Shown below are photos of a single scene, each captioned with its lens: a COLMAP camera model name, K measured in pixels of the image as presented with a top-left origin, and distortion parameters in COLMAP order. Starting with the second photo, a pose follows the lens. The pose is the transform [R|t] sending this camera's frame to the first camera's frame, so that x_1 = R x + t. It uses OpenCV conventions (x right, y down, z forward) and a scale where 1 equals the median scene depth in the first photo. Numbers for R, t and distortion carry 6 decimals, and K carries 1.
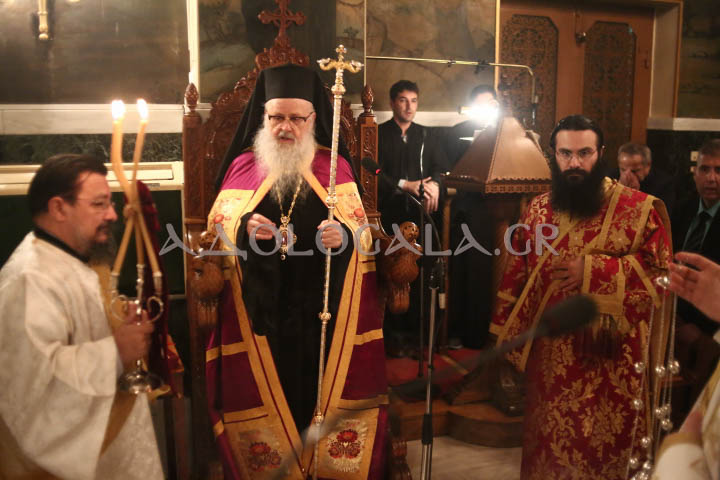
lens RADIAL K [[749.0, 0, 360.9], [0, 749.0, 240.6], [0, 0, 1]] dist [-0.099289, 0.036270]
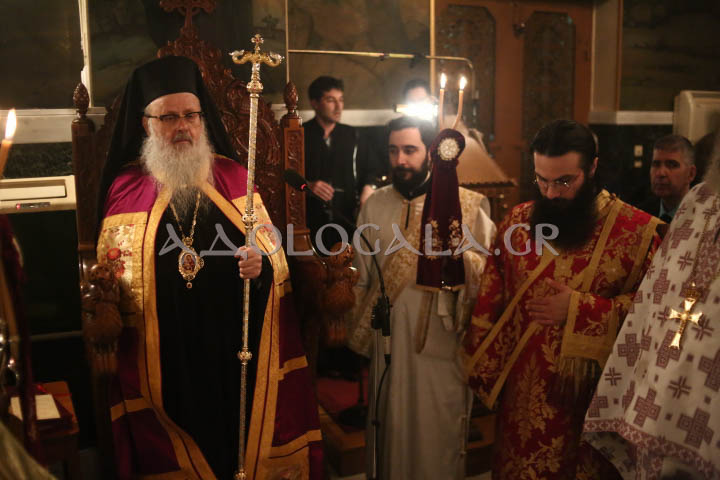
lens RADIAL K [[767.8, 0, 372.9], [0, 767.8, 229.5], [0, 0, 1]] dist [-0.104460, 0.033030]
pose [[0.993922, -0.034443, 0.104563, 0.005111], [0.036251, 0.999223, -0.015438, -0.021055], [-0.103950, 0.019134, 0.994398, 0.116741]]
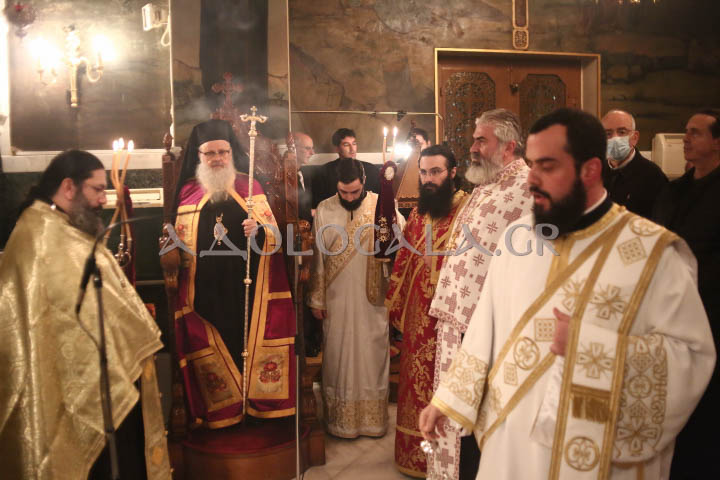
lens RADIAL K [[767.8, 0, 372.9], [0, 767.8, 229.5], [0, 0, 1]] dist [-0.104460, 0.033030]
pose [[0.997471, -0.023460, -0.067091, 0.276680], [0.017574, 0.996052, -0.087010, 0.119165], [0.068867, 0.085611, 0.993946, -0.471778]]
